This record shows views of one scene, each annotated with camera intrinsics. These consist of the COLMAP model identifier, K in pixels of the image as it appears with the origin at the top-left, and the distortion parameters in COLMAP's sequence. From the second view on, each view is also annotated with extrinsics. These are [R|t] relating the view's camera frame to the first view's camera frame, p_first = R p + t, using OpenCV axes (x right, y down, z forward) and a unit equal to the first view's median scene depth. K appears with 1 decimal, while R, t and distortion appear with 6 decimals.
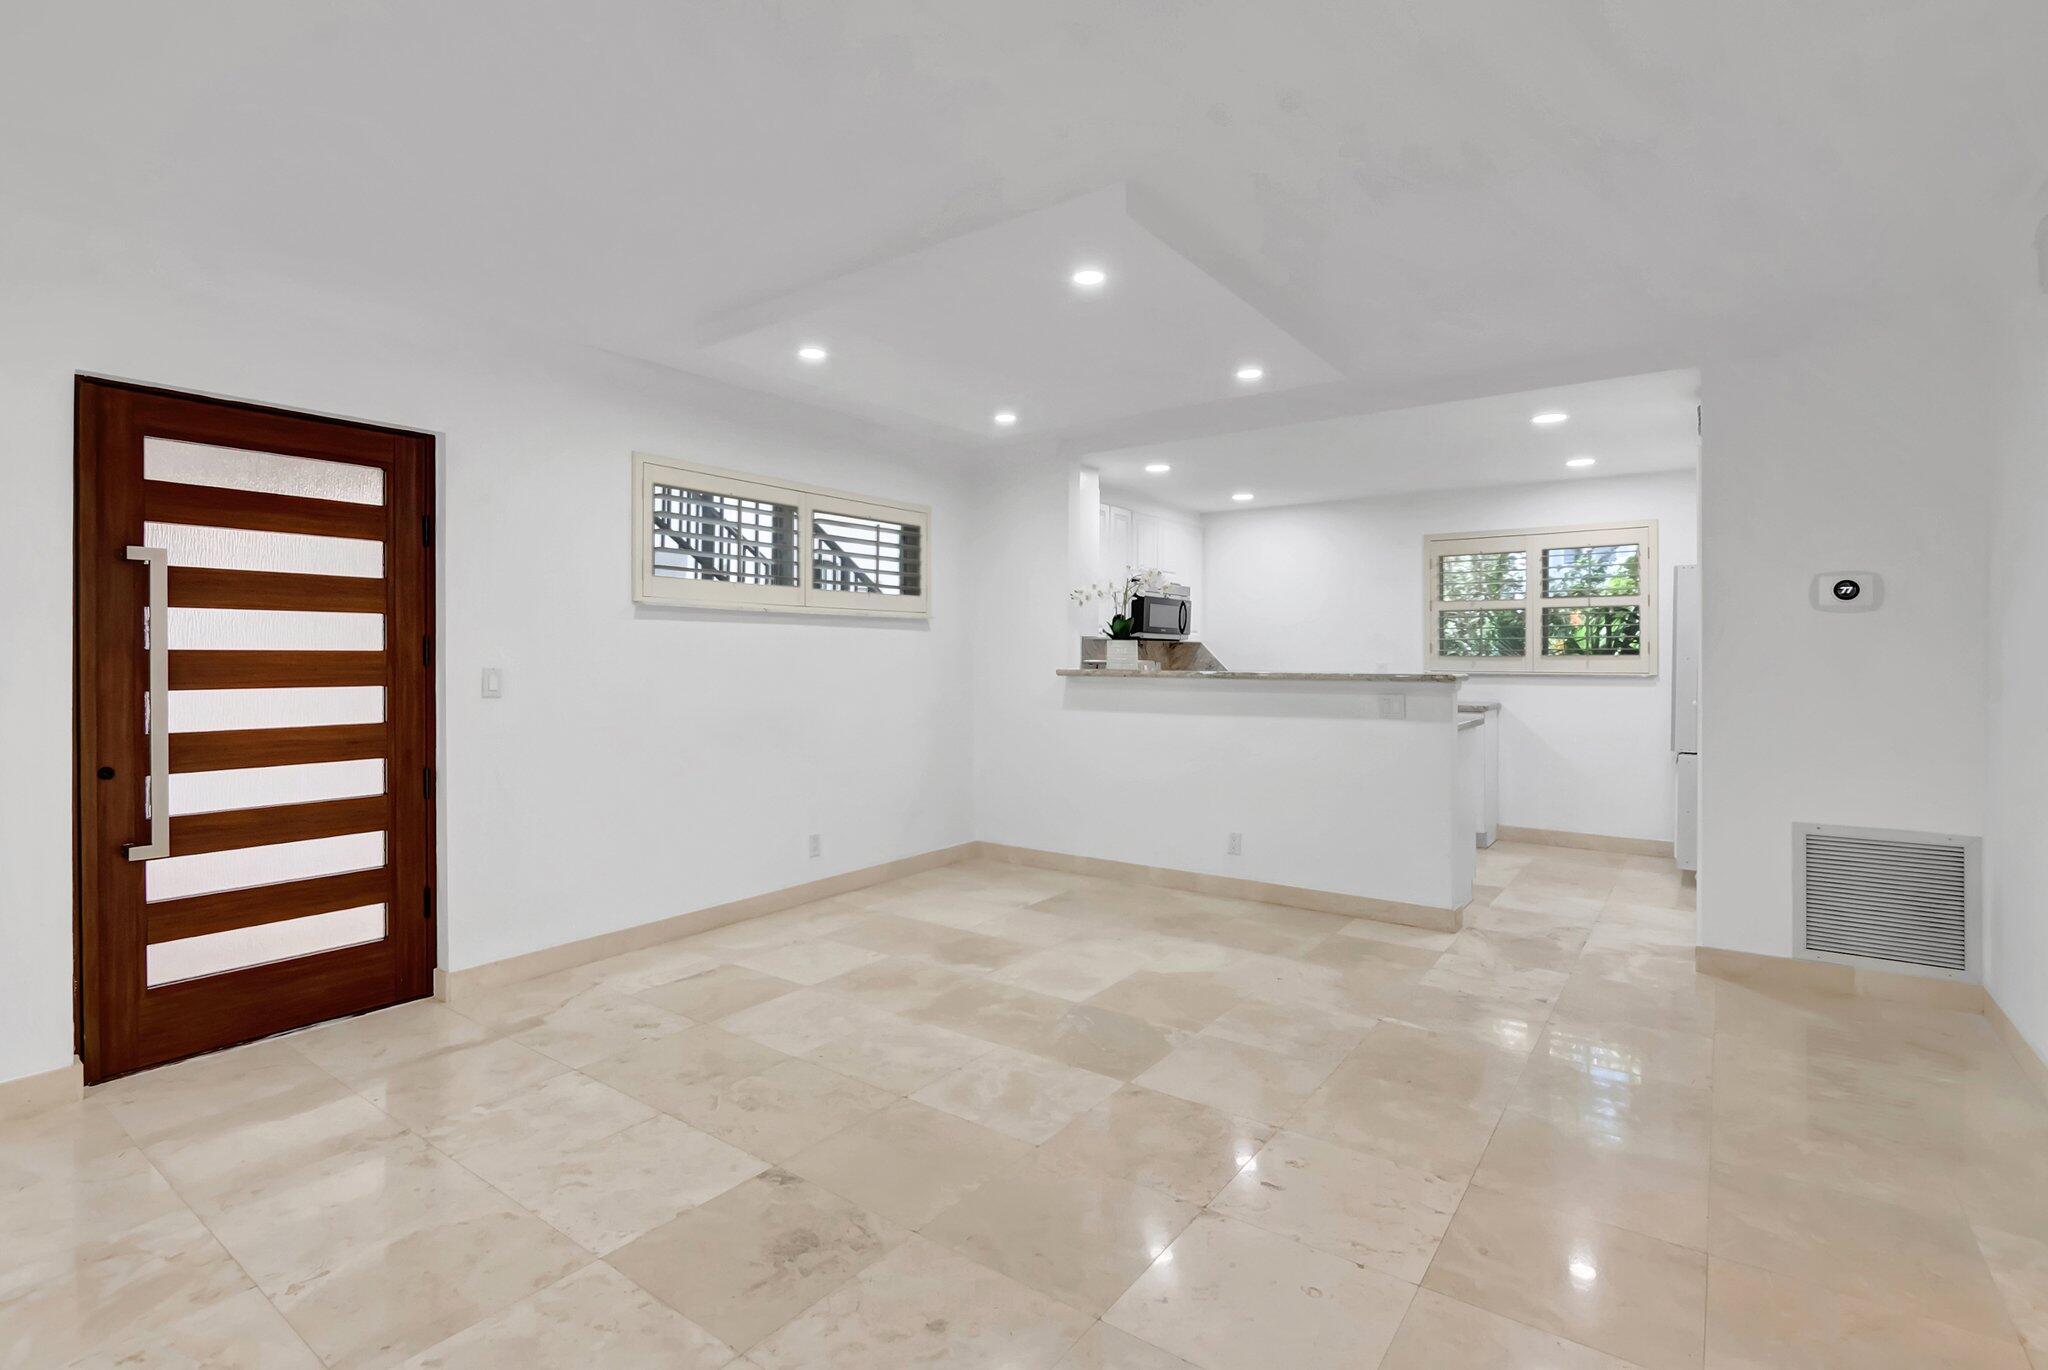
lens RADIAL K [[948.8, 0, 1016.7], [0, 948.8, 659.8], [0, 0, 1]] dist [-0.009044, -0.000040]
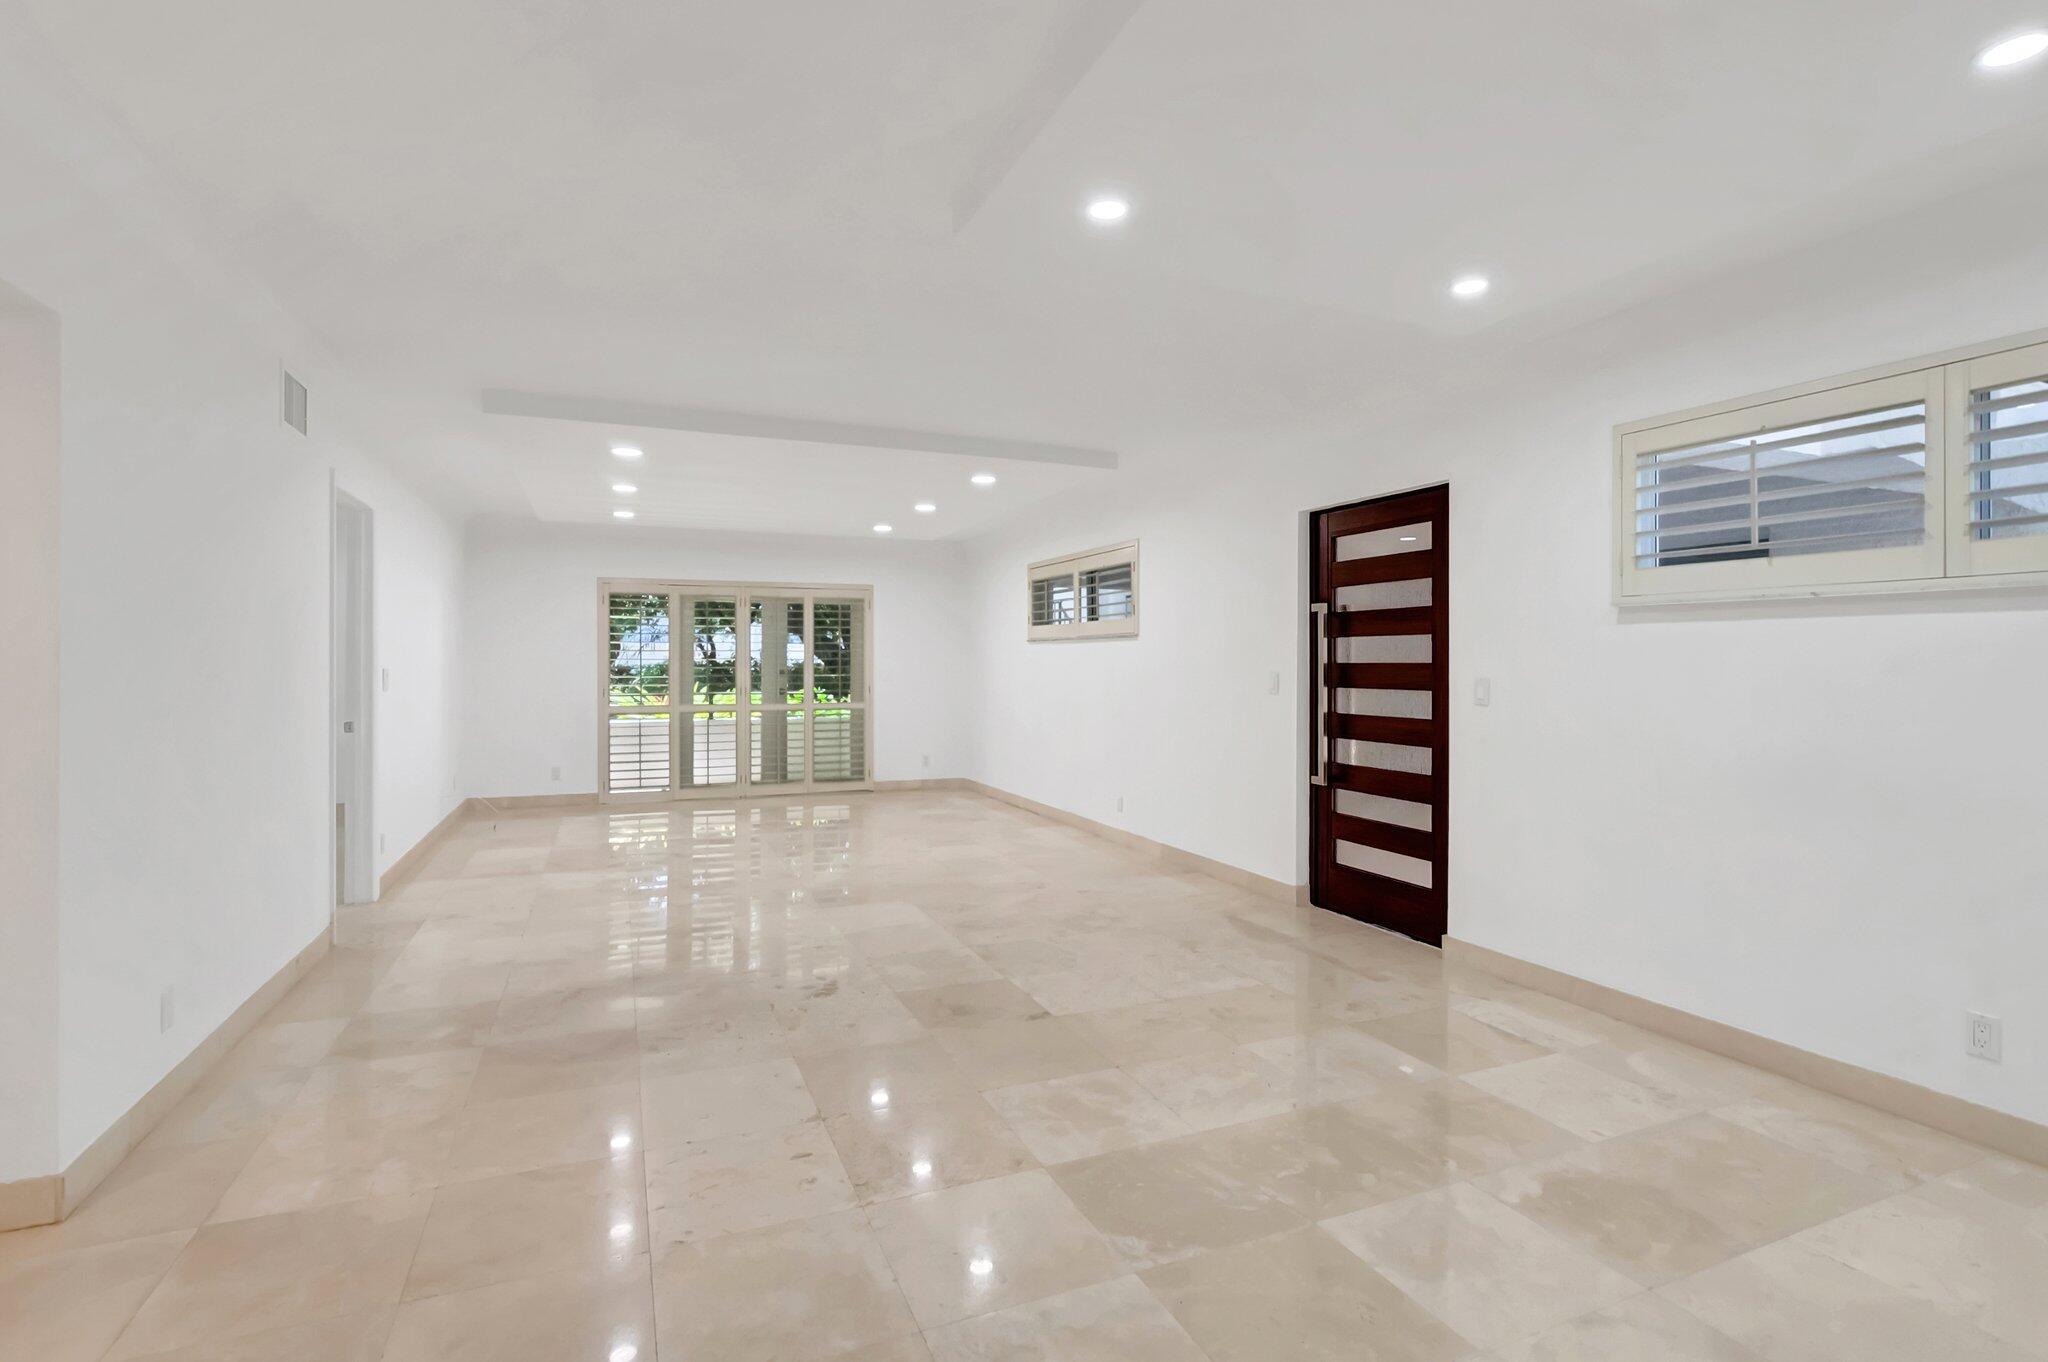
lens RADIAL K [[964.8, 0, 1018.9], [0, 964.8, 660.2], [0, 0, 1]] dist [-0.010440, 0.000038]
pose [[-0.503254, -0.004522, -0.864127, 0.703917], [-0.007508, 0.999971, -0.000861, -0.007592], [0.864106, 0.006055, -0.503273, 1.131322]]
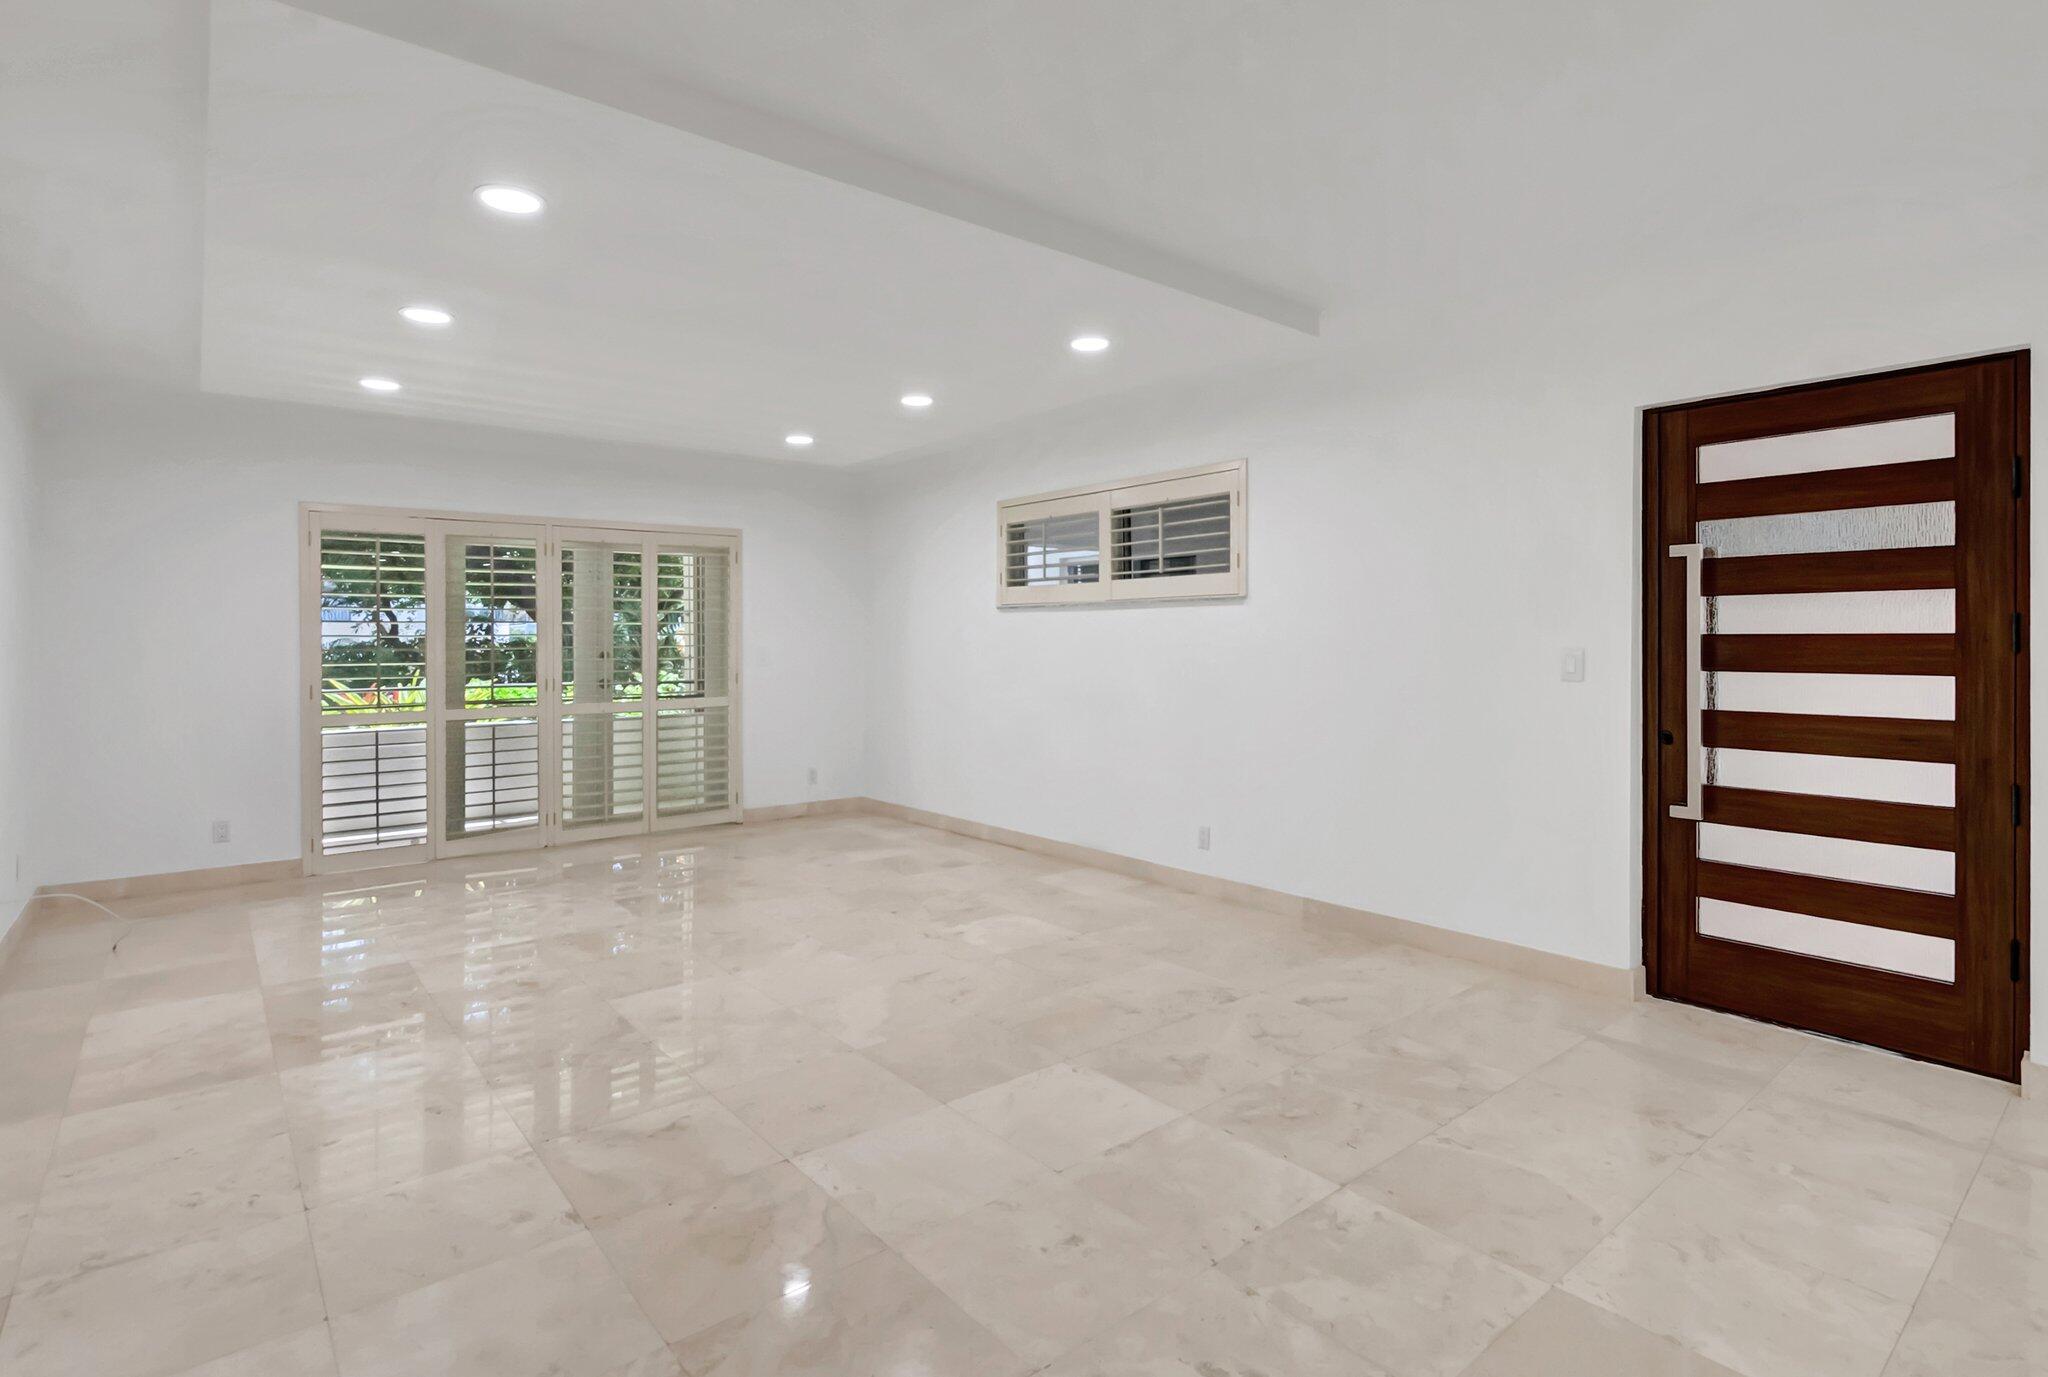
lens RADIAL K [[1009.4, 0, 1013.5], [0, 1009.4, 634.7], [0, 0, 1]] dist [-0.004141, 0.000572]
pose [[-0.238345, -0.006506, -0.971159, 0.365985], [-0.002707, 0.999978, -0.006035, -0.000207], [0.971177, 0.001190, -0.238358, 0.402762]]
